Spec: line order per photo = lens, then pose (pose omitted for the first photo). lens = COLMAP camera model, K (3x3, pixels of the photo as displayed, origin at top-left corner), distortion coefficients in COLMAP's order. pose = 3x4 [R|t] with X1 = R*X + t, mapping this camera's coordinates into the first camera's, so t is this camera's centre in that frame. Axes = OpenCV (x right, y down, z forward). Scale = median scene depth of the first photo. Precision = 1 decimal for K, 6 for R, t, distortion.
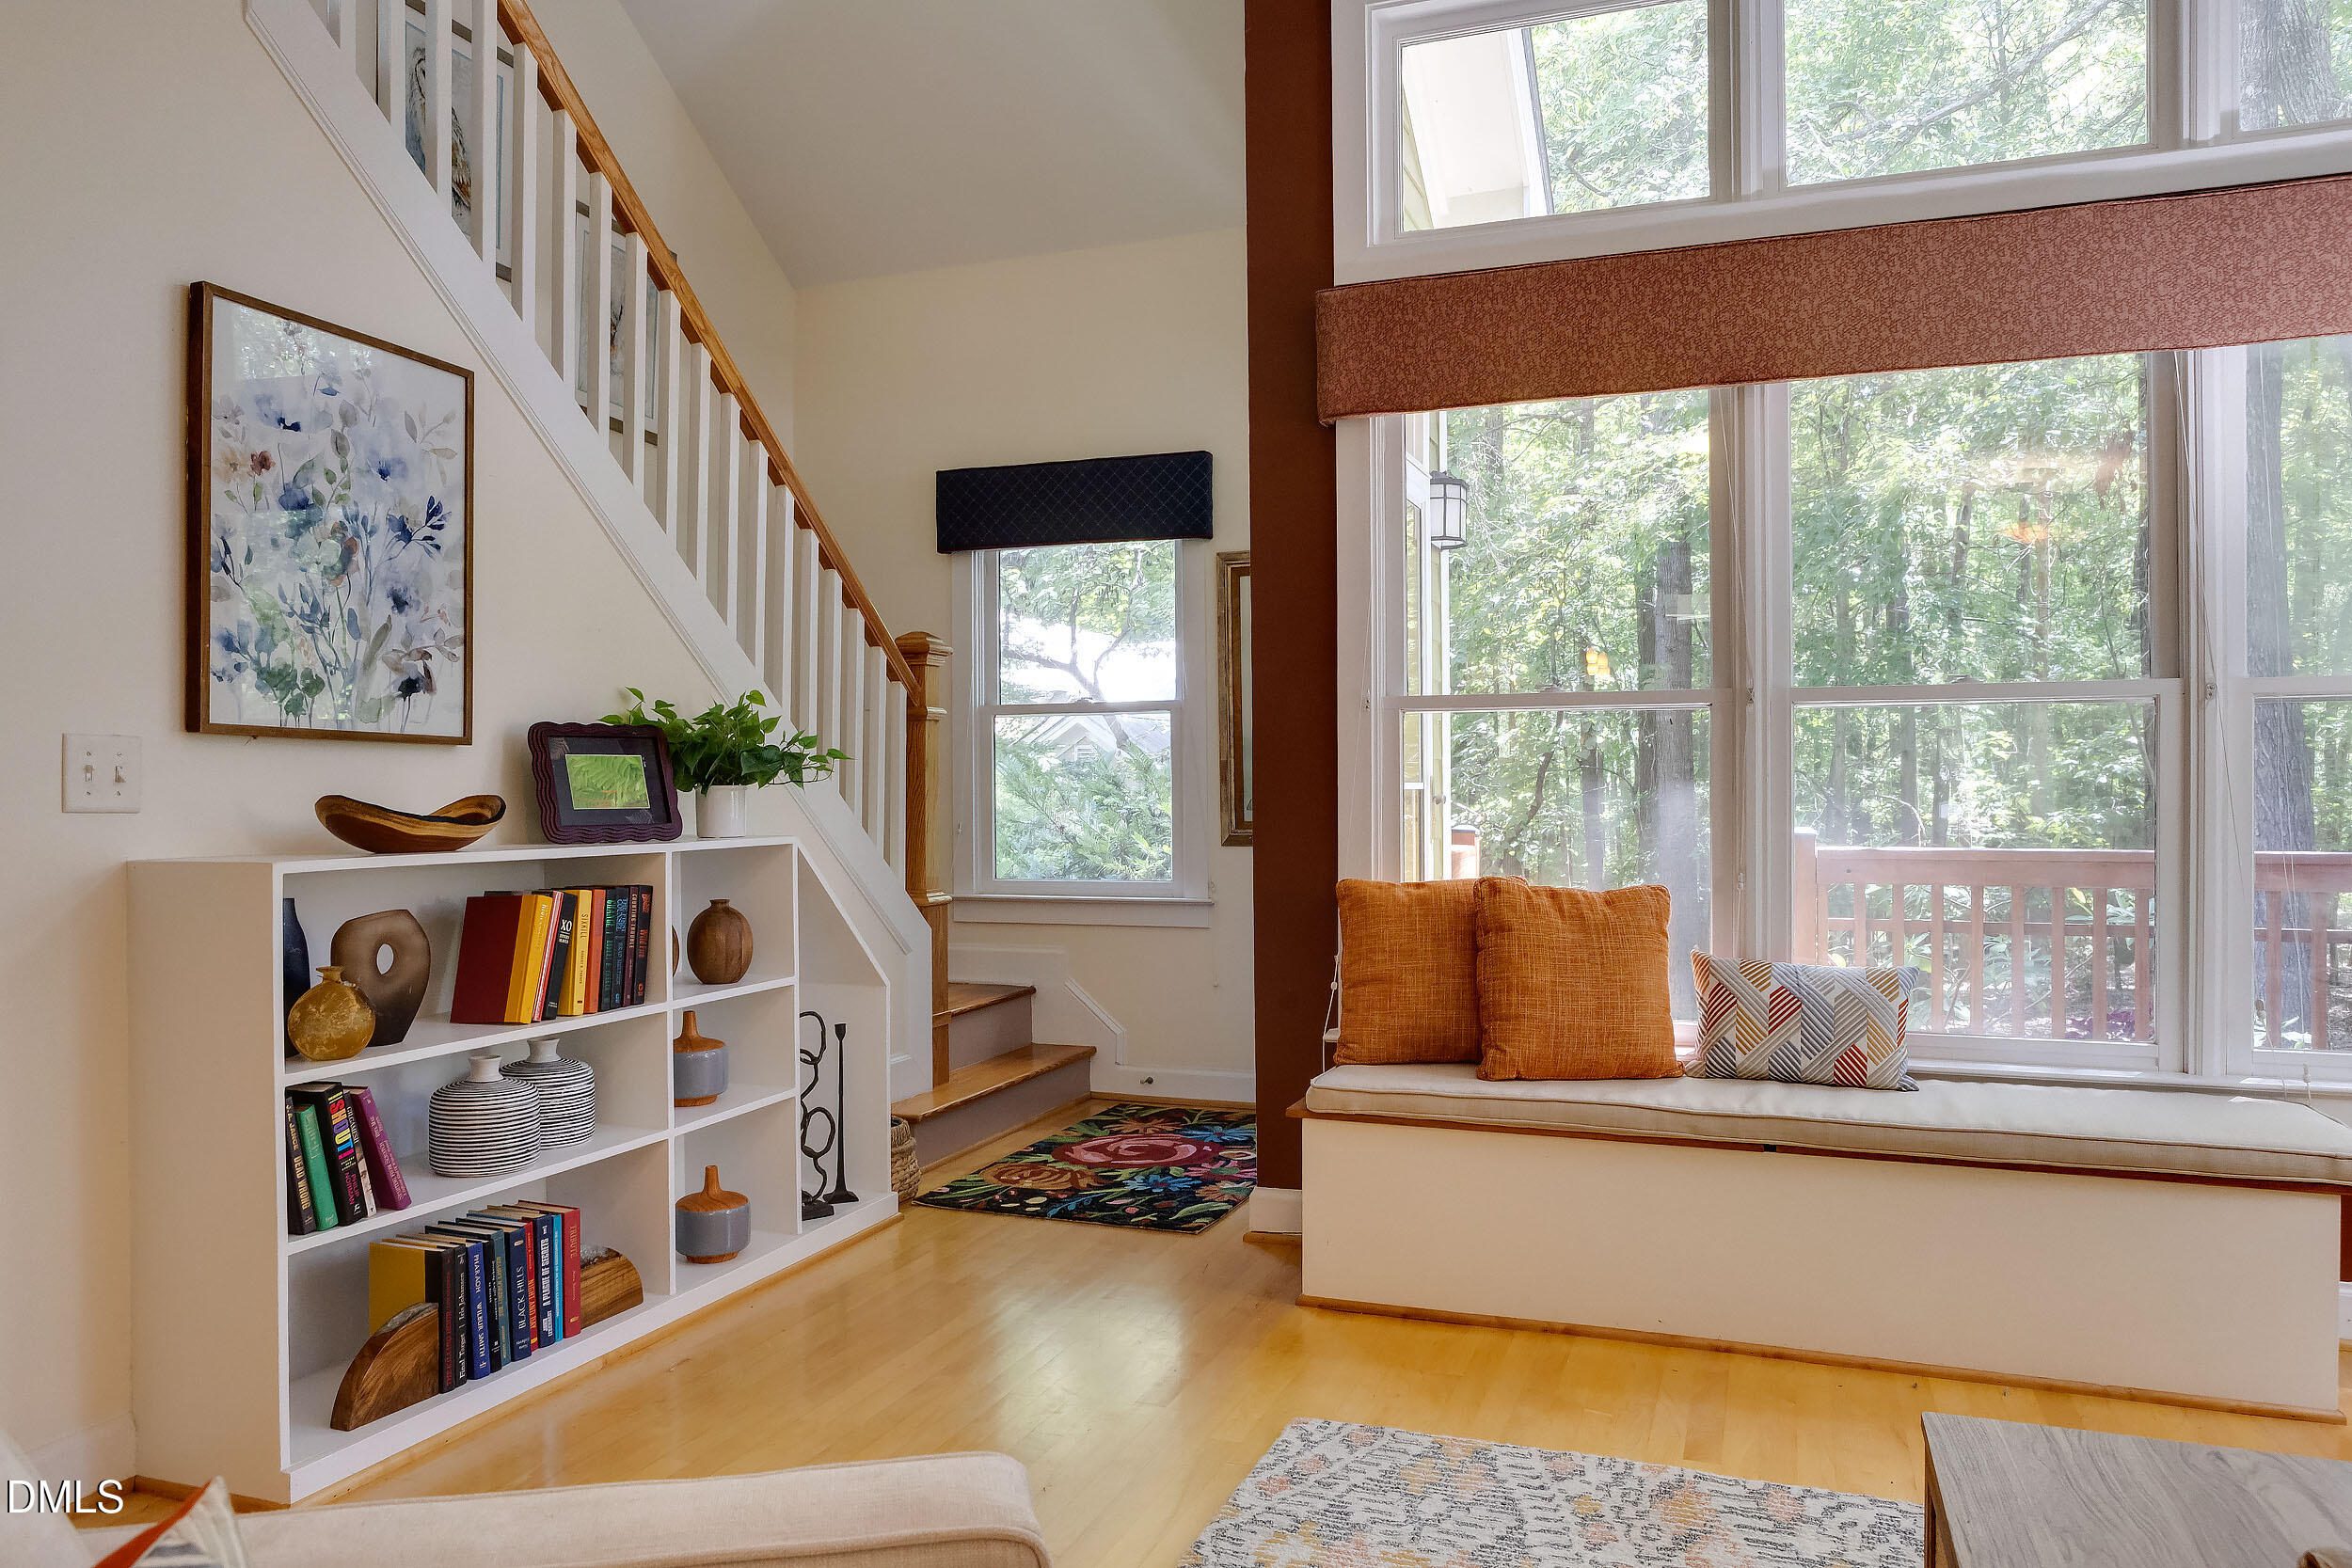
lens RADIAL K [[1620.0, 0, 1157.3], [0, 1620.0, 793.0], [0, 0, 1]] dist [-0.016584, 0.003179]
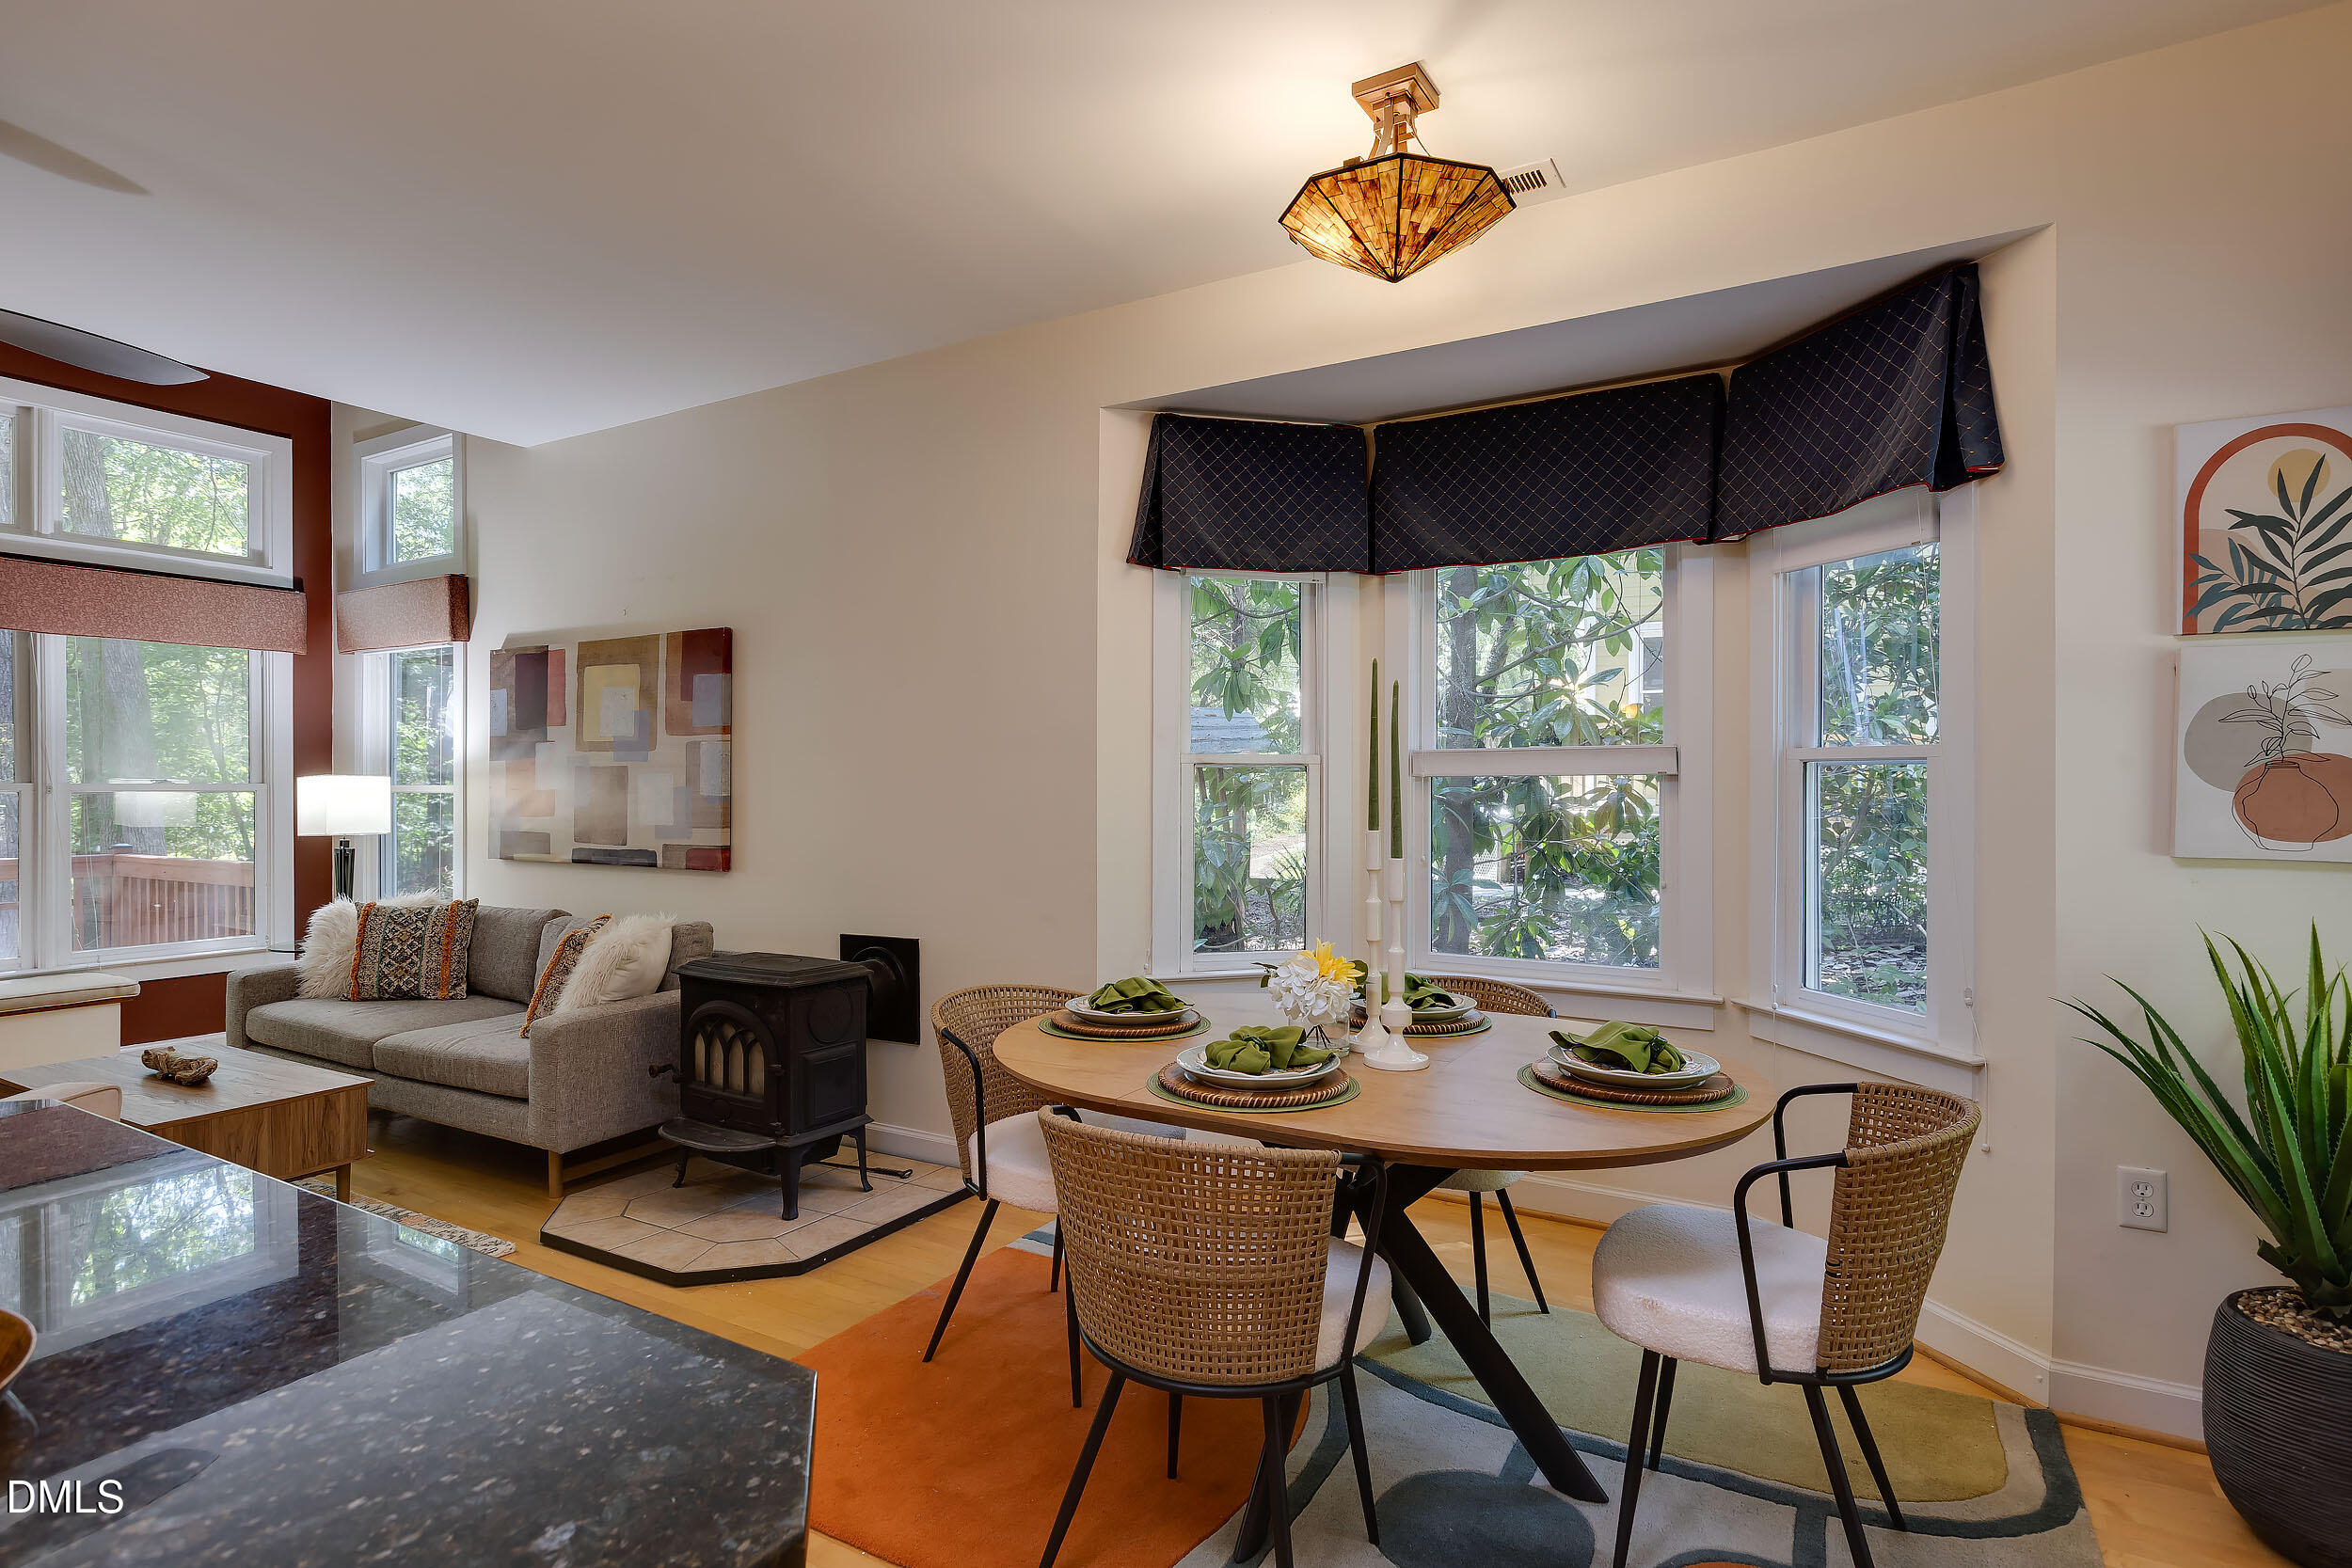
lens RADIAL K [[1186.2, 0, 1176.1], [0, 1186.2, 785.1], [0, 0, 1]] dist [0.000145, -0.001821]
pose [[0.158916, 0.002454, 0.987289, -0.639346], [0.003435, 0.999989, -0.003038, -0.056099], [-0.987286, 0.003874, 0.158906, -0.709384]]
